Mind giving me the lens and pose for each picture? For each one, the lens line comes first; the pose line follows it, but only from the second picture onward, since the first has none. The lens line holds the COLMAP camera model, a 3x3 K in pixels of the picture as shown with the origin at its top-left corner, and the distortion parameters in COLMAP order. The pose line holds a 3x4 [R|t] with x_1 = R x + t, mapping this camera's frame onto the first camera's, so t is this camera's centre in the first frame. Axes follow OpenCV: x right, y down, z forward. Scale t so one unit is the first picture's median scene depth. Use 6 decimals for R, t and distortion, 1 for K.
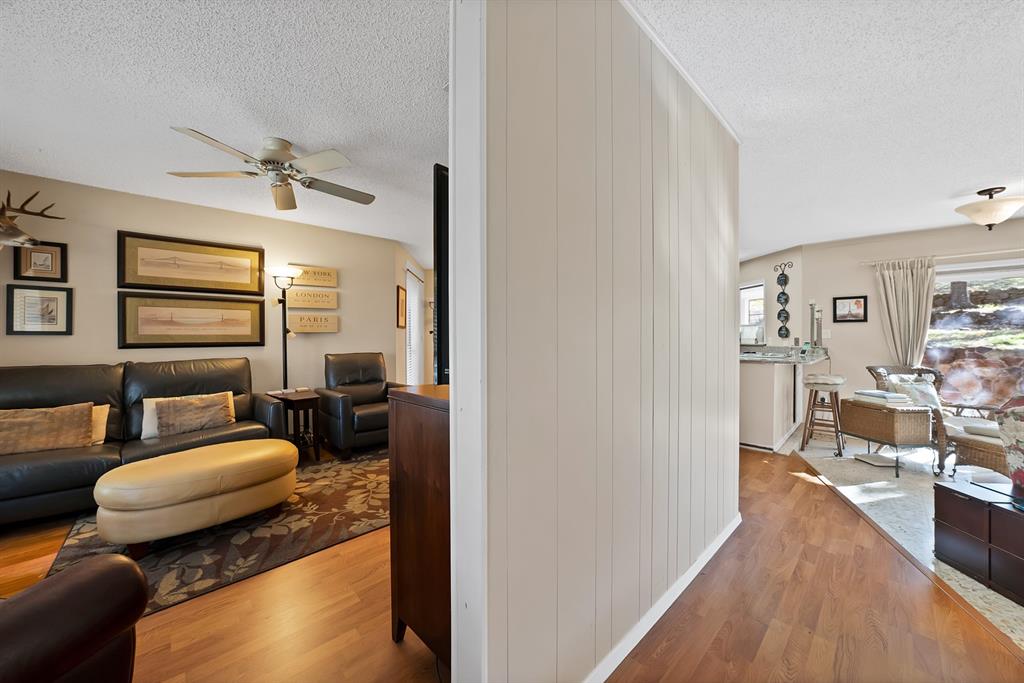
lens RADIAL K [[368.6, 0, 503.4], [0, 368.6, 337.0], [0, 0, 1]] dist [-0.029963, 0.007094]
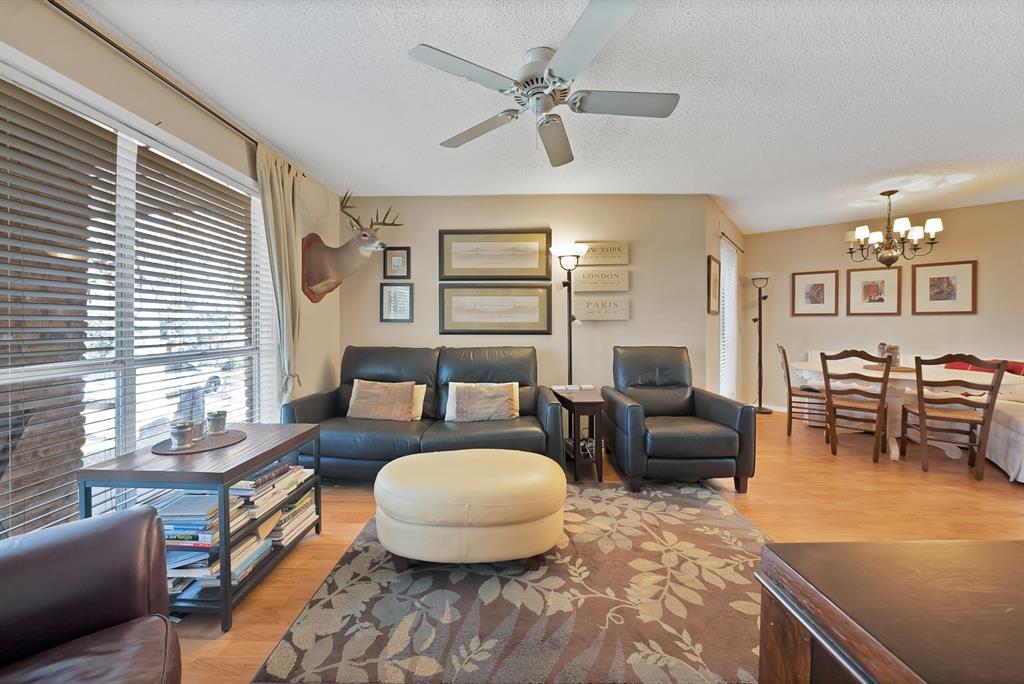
lens RADIAL K [[361.7, 0, 509.0], [0, 361.7, 325.4], [0, 0, 1]] dist [-0.030411, 0.007149]
pose [[0.720898, 0.006179, -0.693014, -0.128056], [-0.007367, 0.999972, 0.001252, 0.001101], [0.693002, 0.004203, 0.720923, 0.337972]]
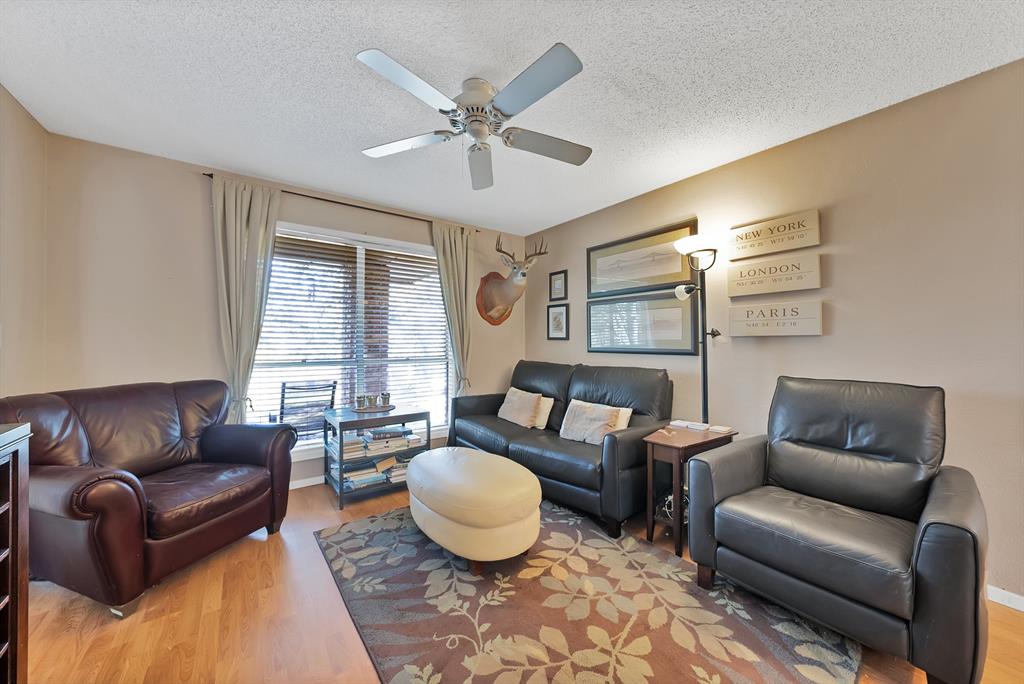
lens RADIAL K [[362.9, 0, 512.0], [0, 362.9, 342.0], [0, 0, 1]] dist [-0.021569, 0.000355]
pose [[-0.091877, 0.003588, -0.995764, 0.099531], [-0.009224, 0.999948, 0.004454, -0.002592], [0.995728, 0.009594, -0.091839, 0.883560]]
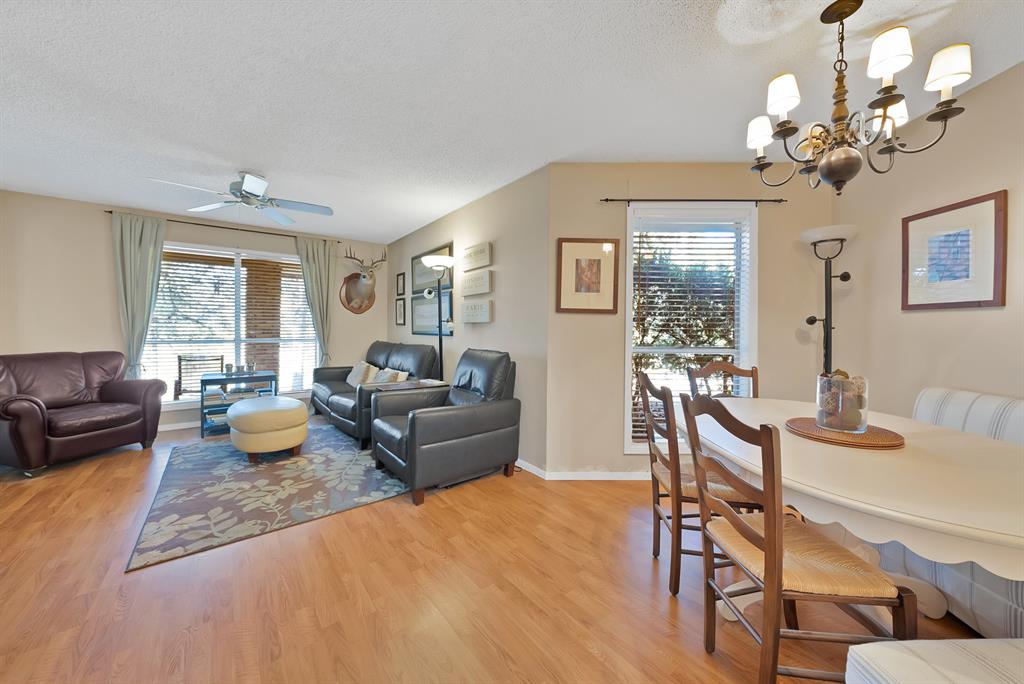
lens RADIAL K [[362.4, 0, 511.2], [0, 362.4, 334.3], [0, 0, 1]] dist [-0.025465, 0.003944]
pose [[-0.066675, 0.018525, -0.997603, 0.455290], [-0.011758, 0.999744, 0.019351, -0.002818], [0.997705, 0.013020, -0.066440, 1.557586]]
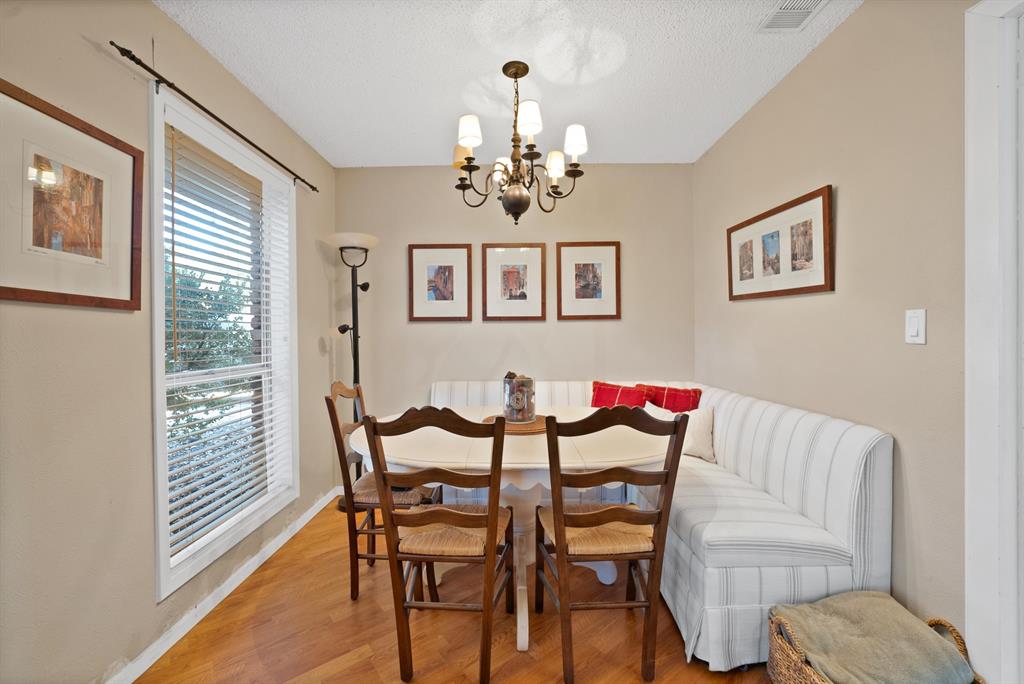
lens RADIAL K [[416.4, 0, 512.0], [0, 416.4, 342.0], [0, 0, 1]] dist [-0.015434, 0.000028]
pose [[0.998596, -0.007396, -0.052451, -0.012110], [0.007923, 0.999920, 0.009848, -0.005160], [0.052374, -0.010249, 0.998575, 1.306199]]
